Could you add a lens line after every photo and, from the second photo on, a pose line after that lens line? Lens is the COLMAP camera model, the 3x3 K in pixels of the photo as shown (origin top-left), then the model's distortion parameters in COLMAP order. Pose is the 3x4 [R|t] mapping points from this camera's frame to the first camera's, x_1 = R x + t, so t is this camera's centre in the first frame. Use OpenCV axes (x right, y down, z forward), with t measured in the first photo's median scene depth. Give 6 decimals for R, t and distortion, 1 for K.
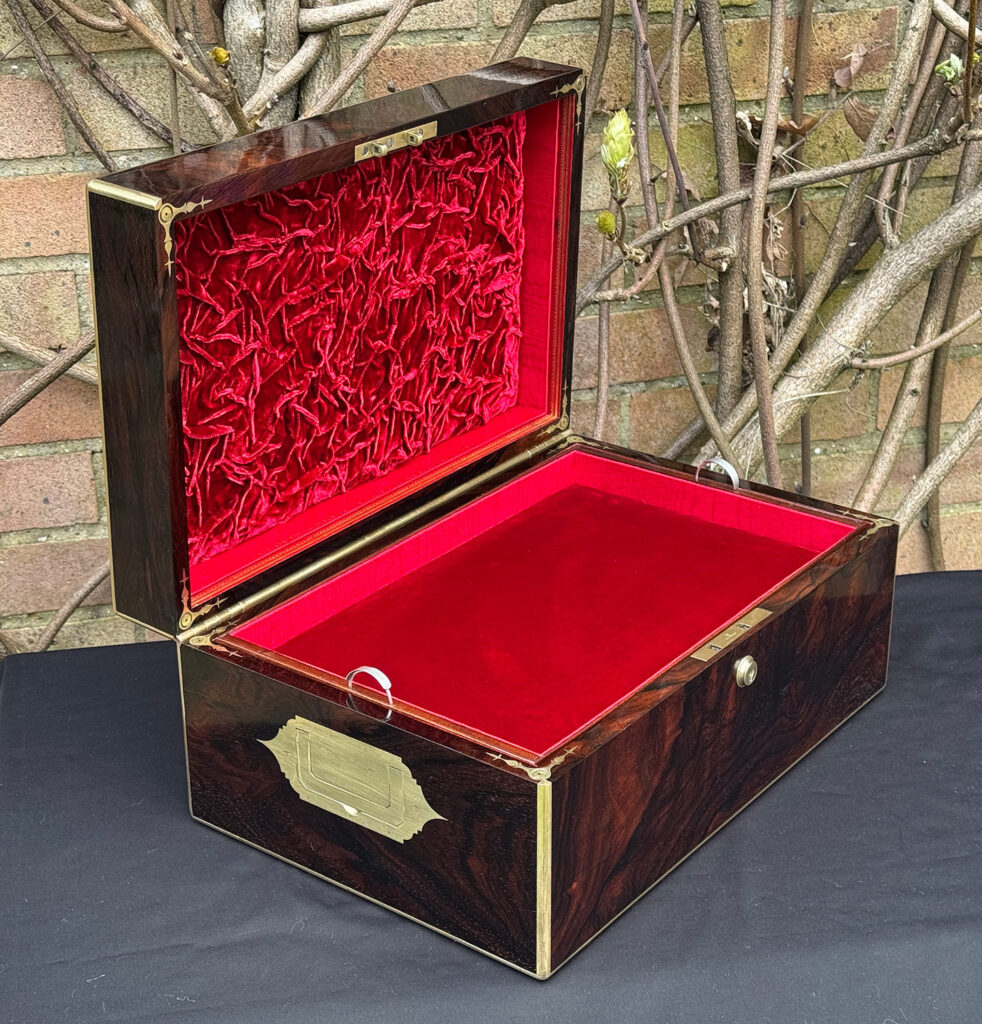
lens RADIAL K [[2023.7, 0, 491.0], [0, 2023.7, 512.0], [0, 0, 1]] dist [0.125326, -0.144724]
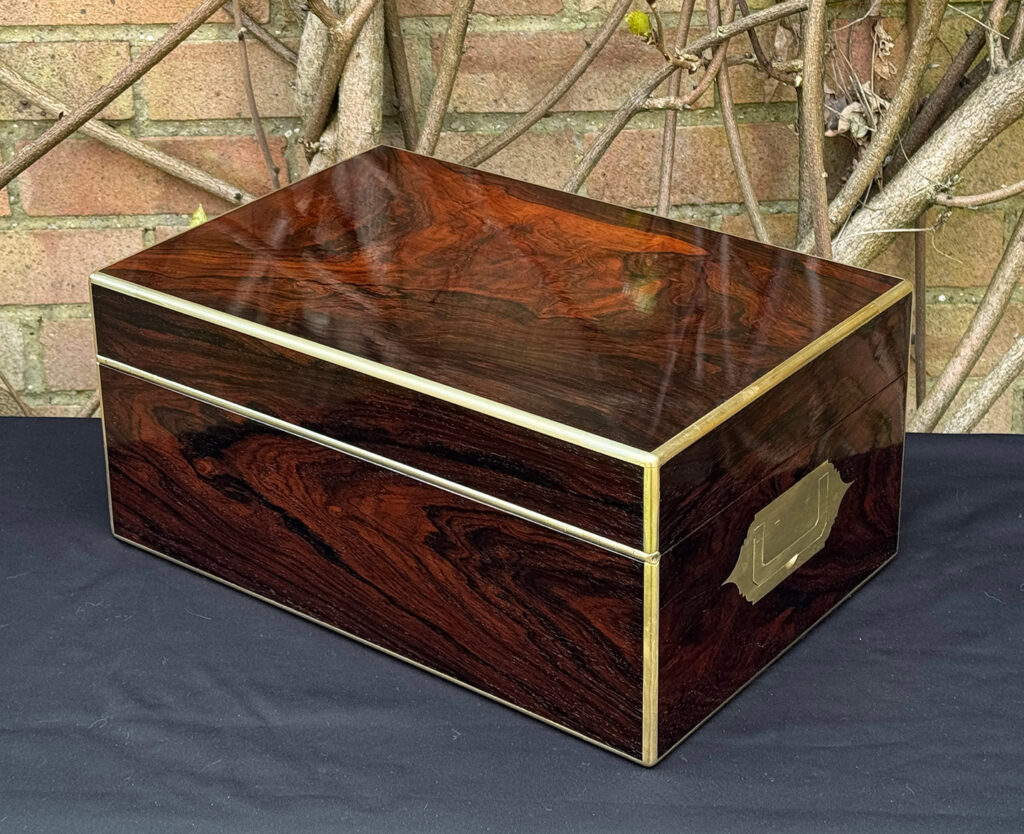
lens RADIAL K [[2268.1, 0, 501.8], [0, 2268.1, 249.3], [0, 0, 1]] dist [0.091728, 0.193255]
pose [[0.968481, 0.084321, -0.234381, 0.223290], [-0.094690, 0.994949, -0.033324, -0.000065], [0.230387, 0.054468, 0.971574, -0.009976]]
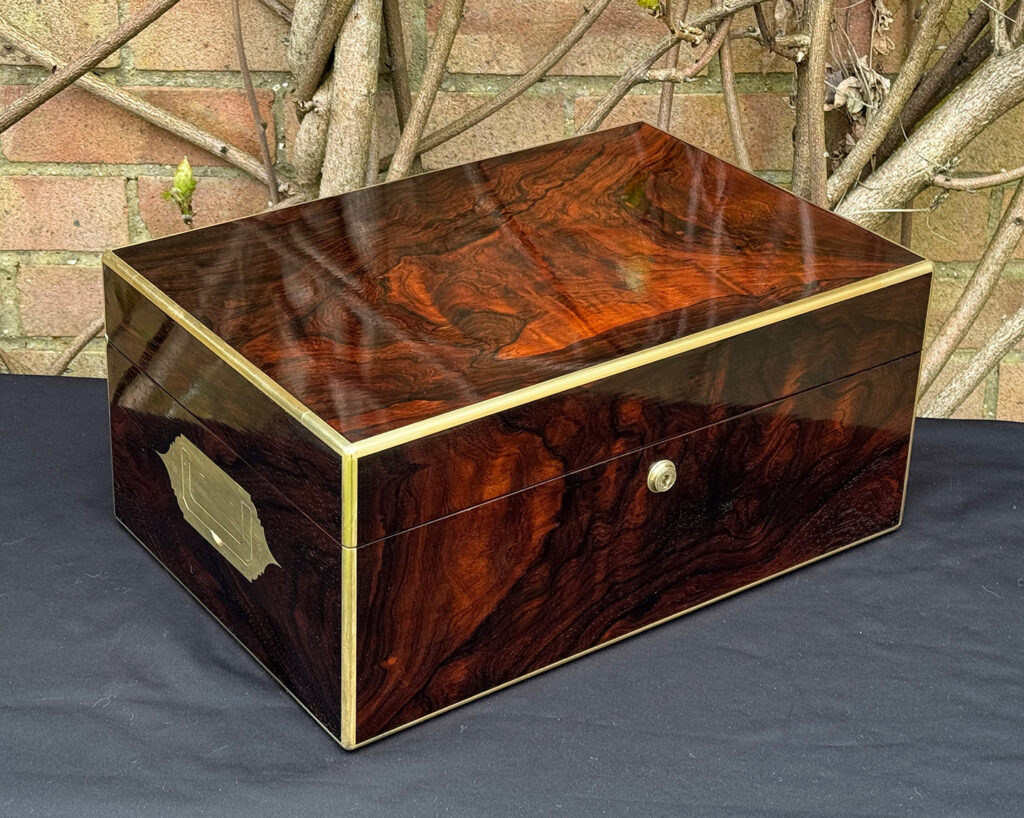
lens RADIAL K [[2206.5, 0, 467.2], [0, 2206.5, 284.4], [0, 0, 1]] dist [0.103630, 0.146240]
pose [[0.972135, 0.127559, -0.196680, 0.171469], [-0.124583, 0.991828, 0.027482, -0.028756], [0.198579, -0.002213, 0.980082, 0.011513]]
